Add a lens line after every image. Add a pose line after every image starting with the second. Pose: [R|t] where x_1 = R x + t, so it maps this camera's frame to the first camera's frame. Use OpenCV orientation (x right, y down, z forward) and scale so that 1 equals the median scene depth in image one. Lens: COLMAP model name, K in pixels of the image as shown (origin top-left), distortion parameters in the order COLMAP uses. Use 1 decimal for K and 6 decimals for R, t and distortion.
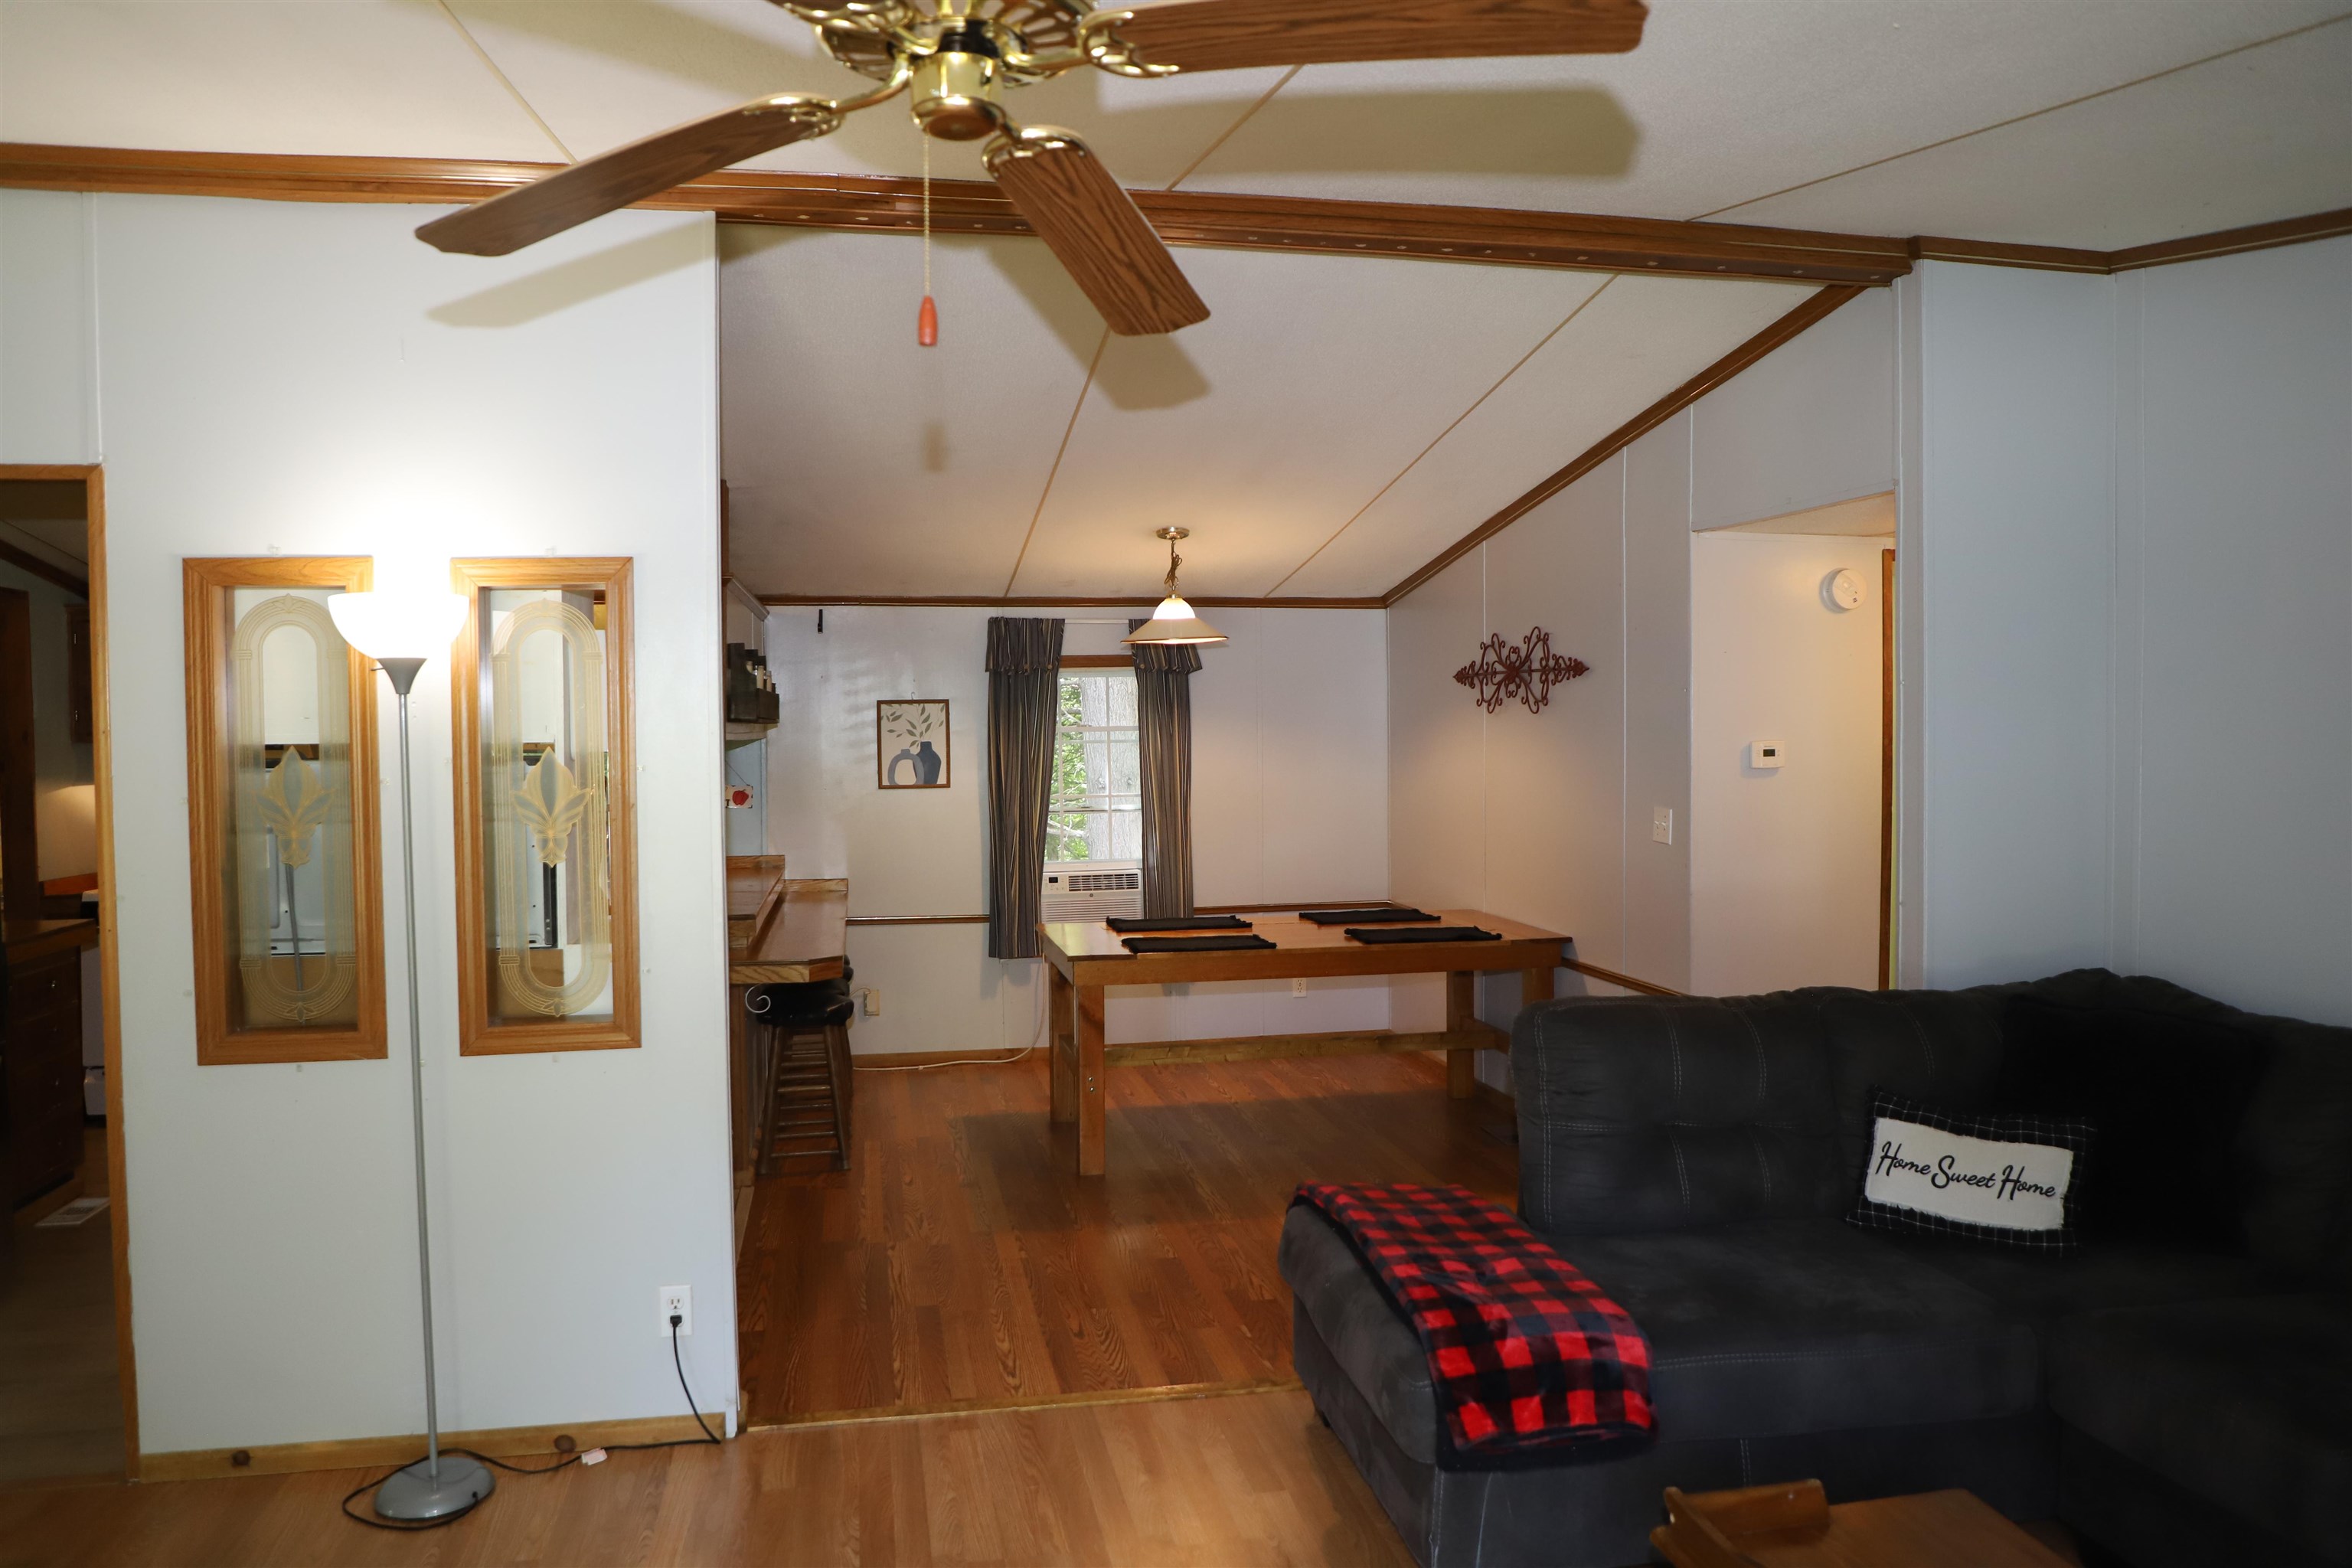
lens RADIAL K [[1595.4, 0, 1184.5], [0, 1595.4, 771.5], [0, 0, 1]] dist [-0.079856, 0.040002]
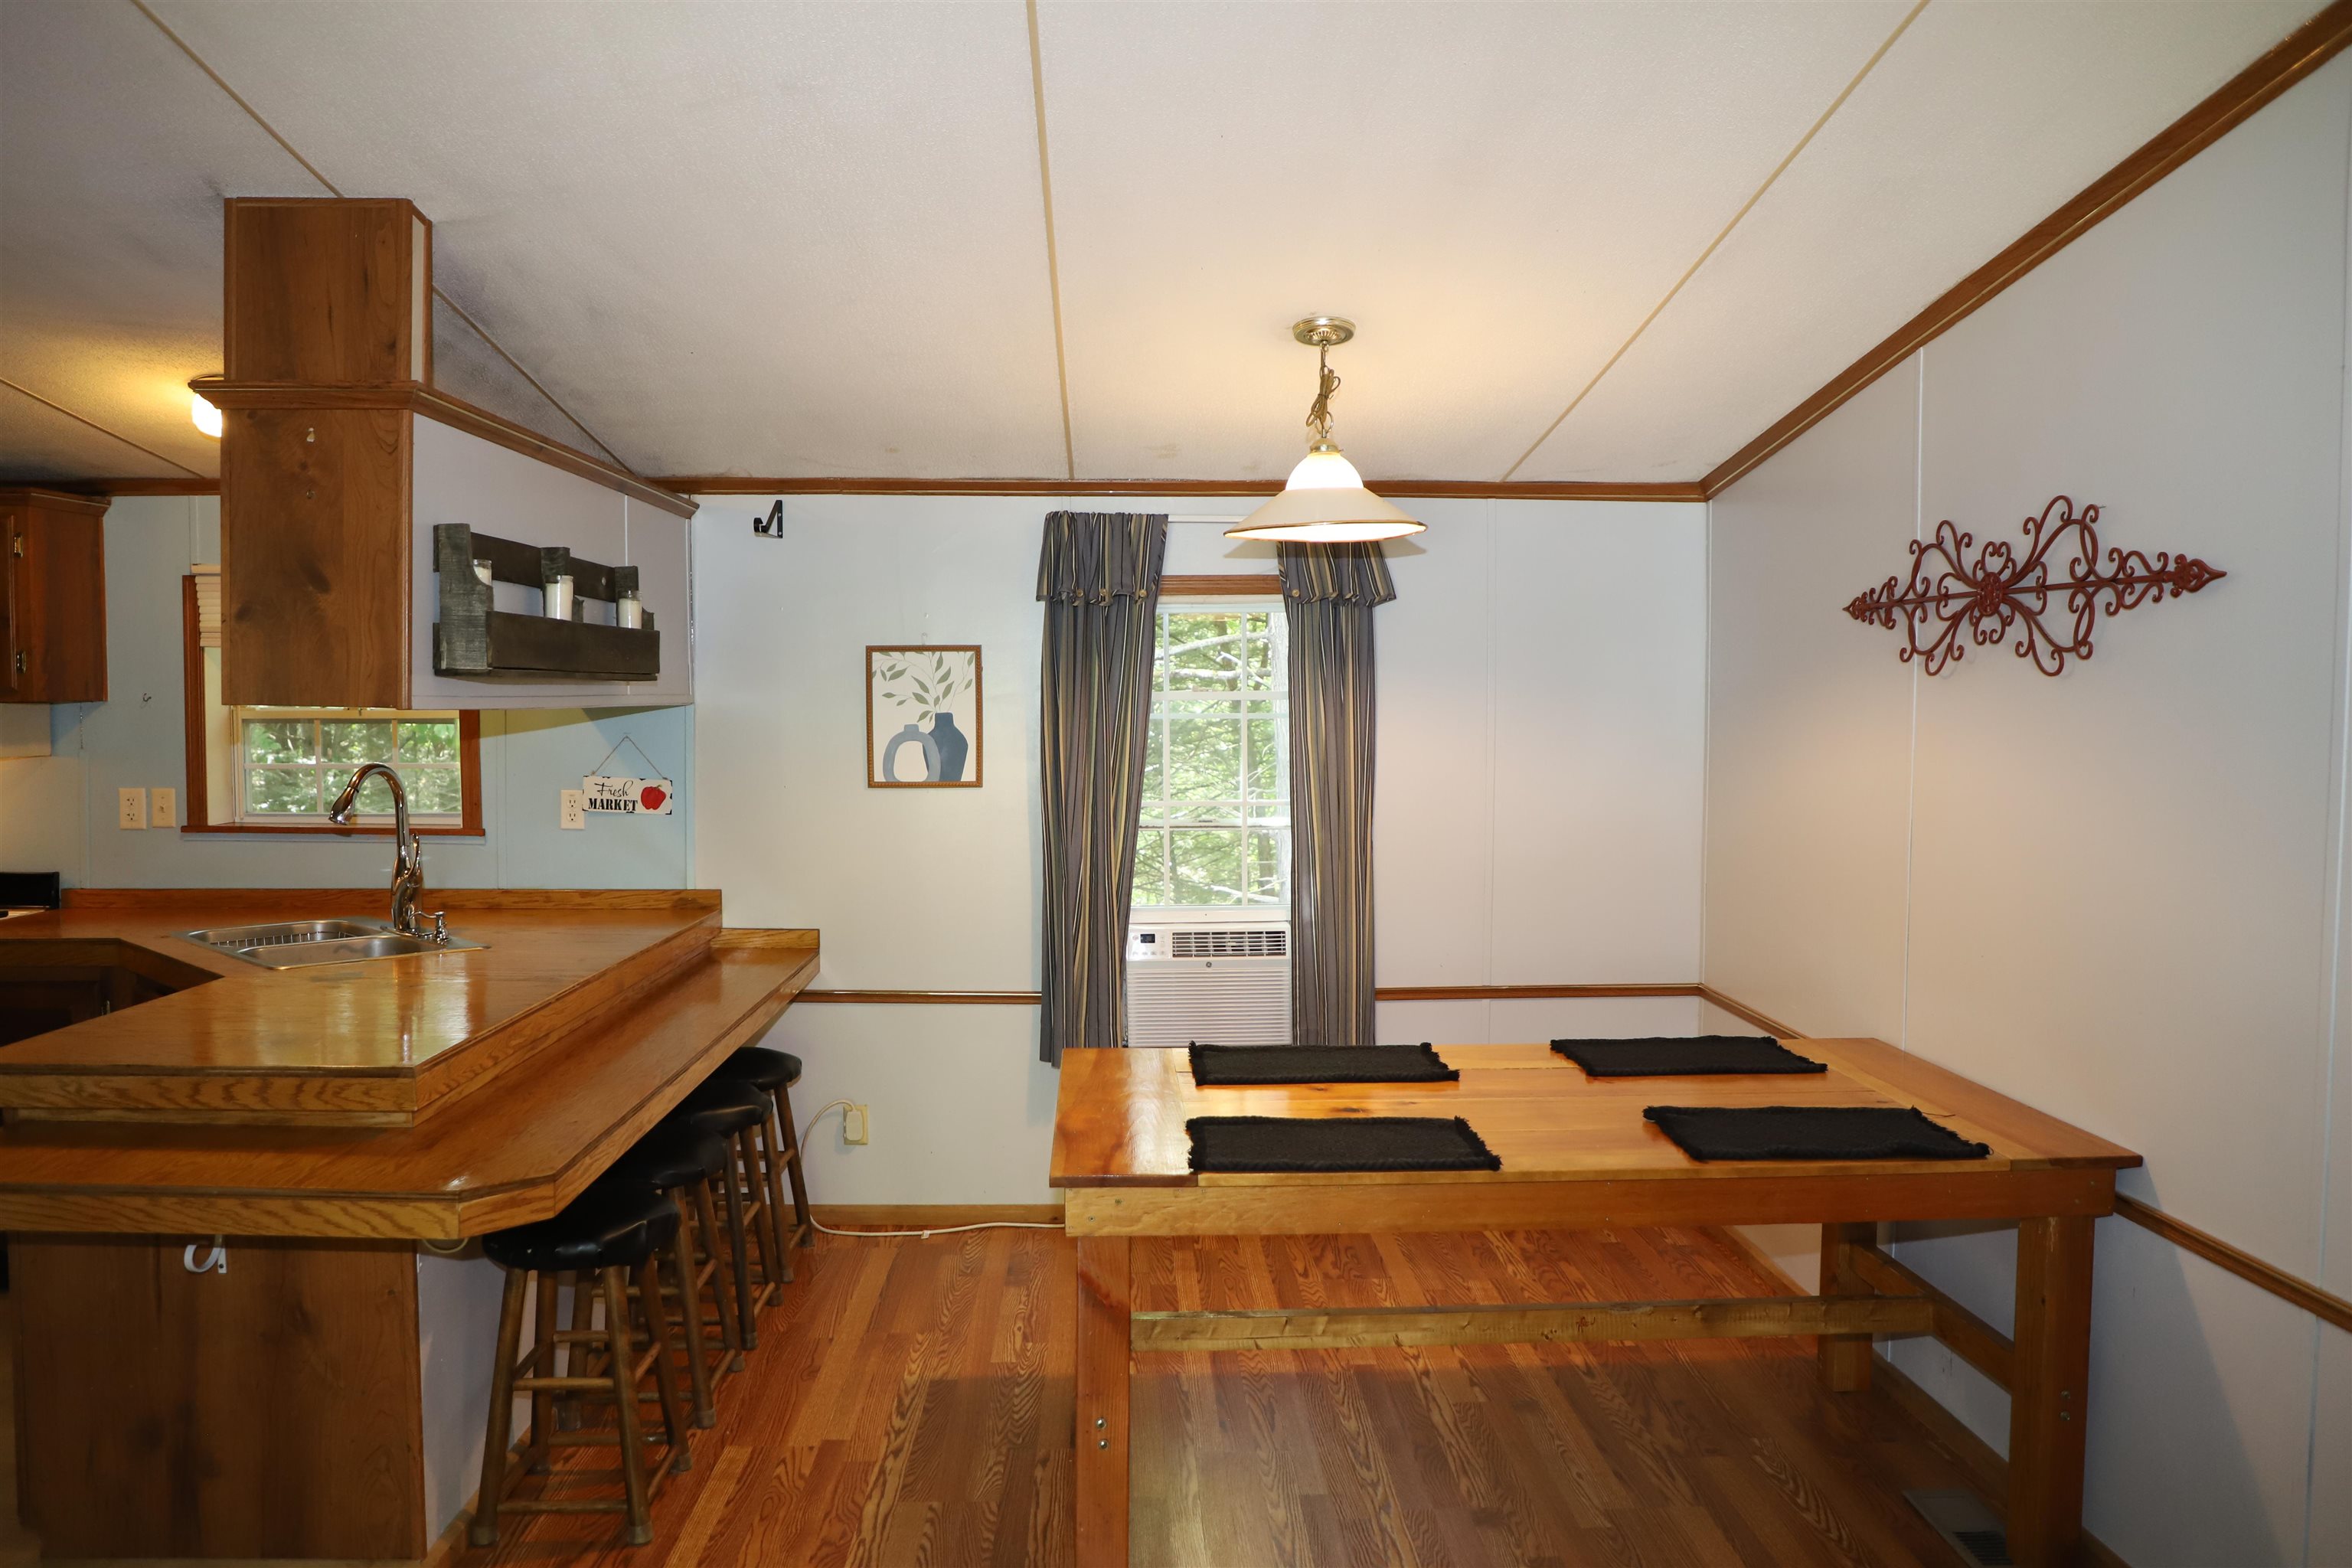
lens RADIAL K [[1595.4, 0, 1184.5], [0, 1595.4, 771.5], [0, 0, 1]] dist [-0.079856, 0.040002]
pose [[0.987886, 0.018435, -0.154080, 0.032140], [-0.014987, 0.999611, 0.023514, -0.014321], [0.154454, -0.020920, 0.987778, 0.480501]]
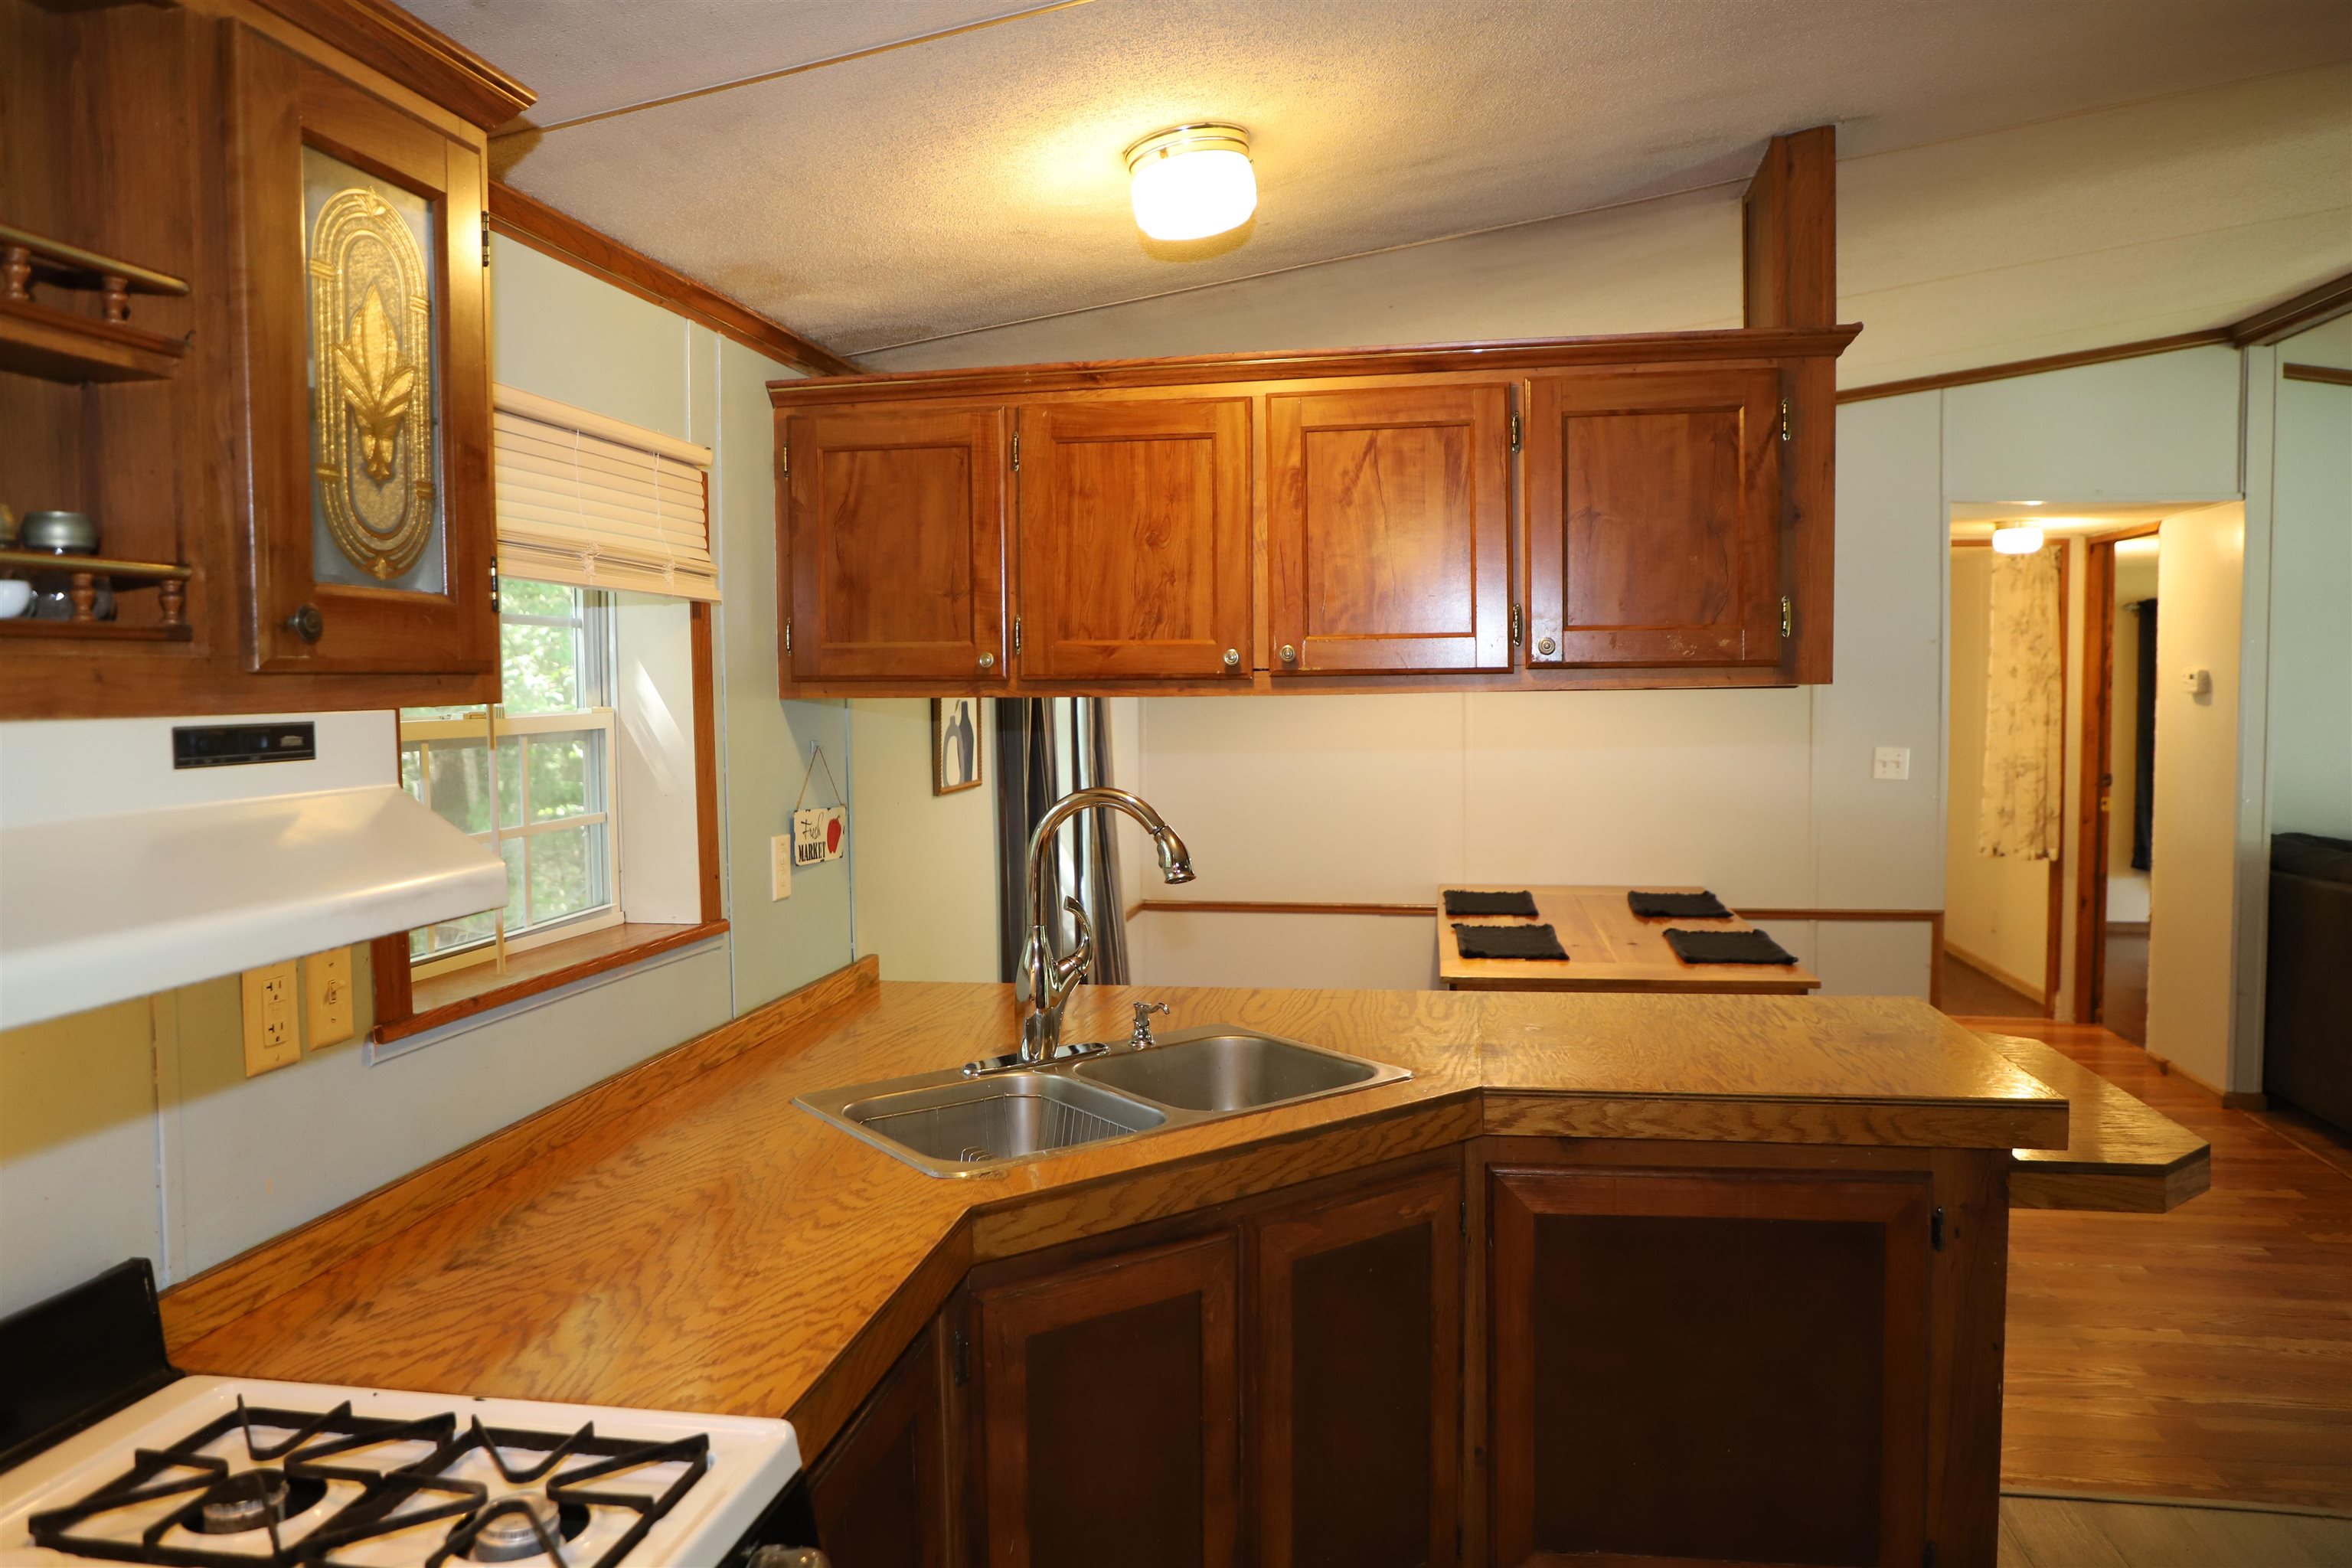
lens RADIAL K [[1628.4, 0, 1169.4], [0, 1628.4, 773.5], [0, 0, 1]] dist [-0.046872, 0.002217]
pose [[0.360994, -0.051377, 0.931152, -0.772979], [0.031023, 0.998590, 0.043071, -0.019394], [-0.932052, 0.013339, 0.362079, 0.889954]]
